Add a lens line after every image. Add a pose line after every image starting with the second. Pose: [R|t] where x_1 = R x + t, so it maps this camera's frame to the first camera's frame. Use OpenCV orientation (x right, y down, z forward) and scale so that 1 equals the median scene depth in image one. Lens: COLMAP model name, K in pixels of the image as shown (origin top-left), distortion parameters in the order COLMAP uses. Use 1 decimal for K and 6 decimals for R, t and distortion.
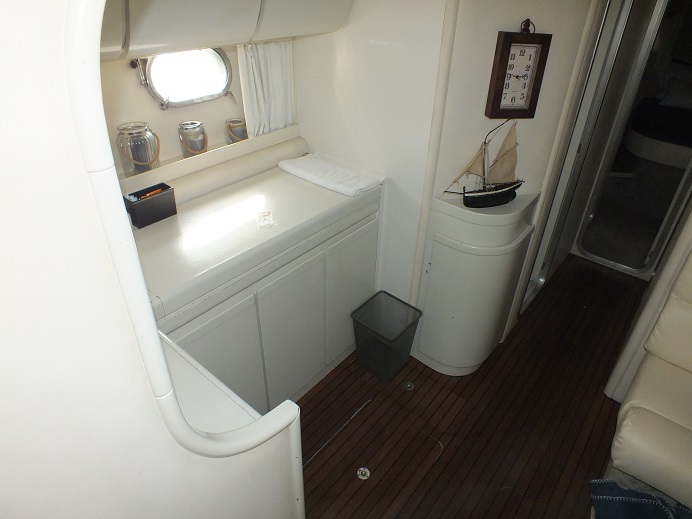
lens RADIAL K [[443.1, 0, 344.9], [0, 443.1, 261.3], [0, 0, 1]] dist [-0.072130, 0.024203]
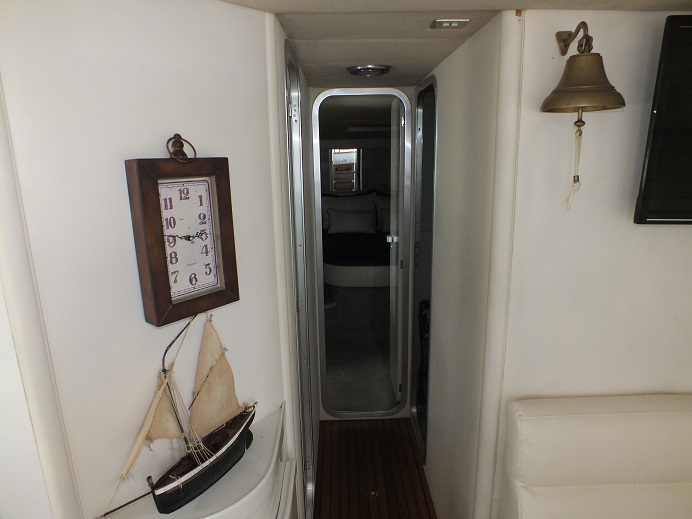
lens RADIAL K [[443.1, 0, 347.6], [0, 443.1, 258.8], [0, 0, 1]] dist [-0.072130, 0.024203]
pose [[0.751904, -0.185657, 0.632592, 0.198167], [0.383775, 0.903457, -0.191006, -0.222125], [-0.536058, 0.386391, 0.750563, 0.497455]]
